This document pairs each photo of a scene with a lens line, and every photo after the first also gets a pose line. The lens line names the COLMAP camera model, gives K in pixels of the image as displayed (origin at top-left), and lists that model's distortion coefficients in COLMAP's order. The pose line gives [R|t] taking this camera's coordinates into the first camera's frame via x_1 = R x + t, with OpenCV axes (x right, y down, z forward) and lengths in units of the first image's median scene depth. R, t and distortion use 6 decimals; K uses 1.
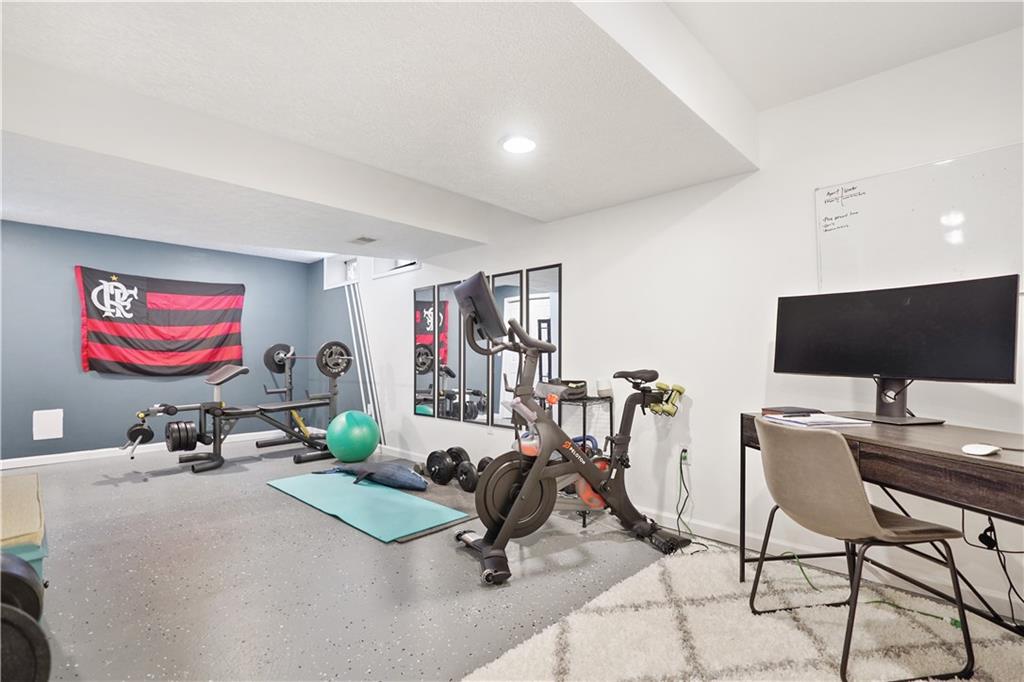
lens RADIAL K [[473.7, 0, 509.0], [0, 473.7, 344.2], [0, 0, 1]] dist [-0.001581, -0.000111]
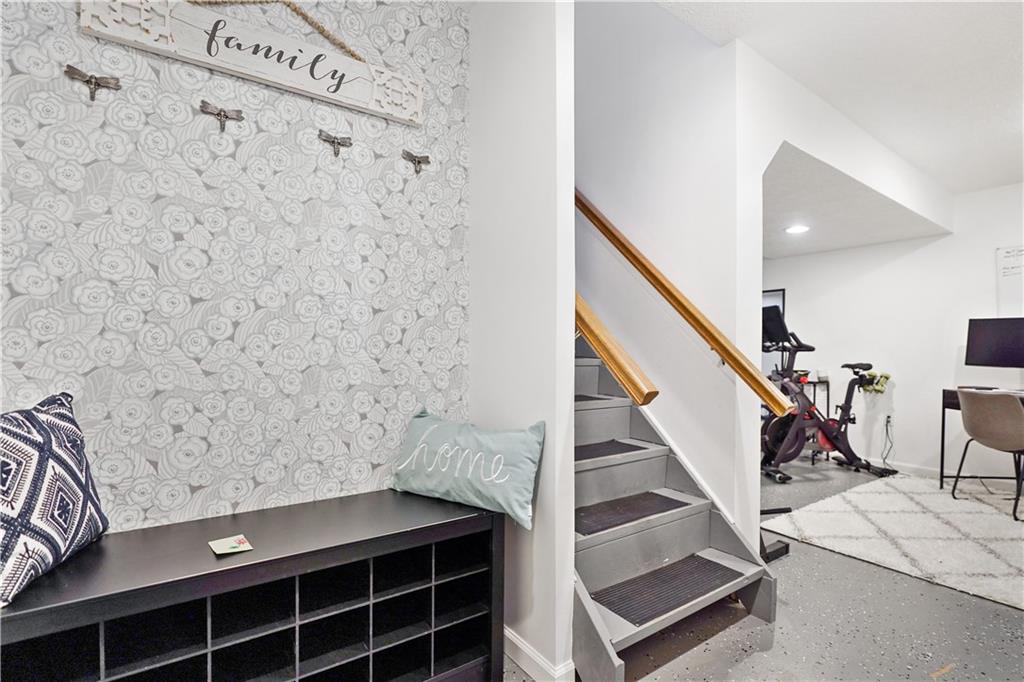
lens RADIAL K [[488.0, 0, 512.0], [0, 488.0, 350.9], [0, 0, 1]] dist [0.000157, 0.000291]
pose [[0.986248, 0.009111, -0.165022, -0.602425], [-0.004556, 0.999599, 0.027963, -0.025041], [0.165210, -0.026827, 0.985893, -0.783395]]
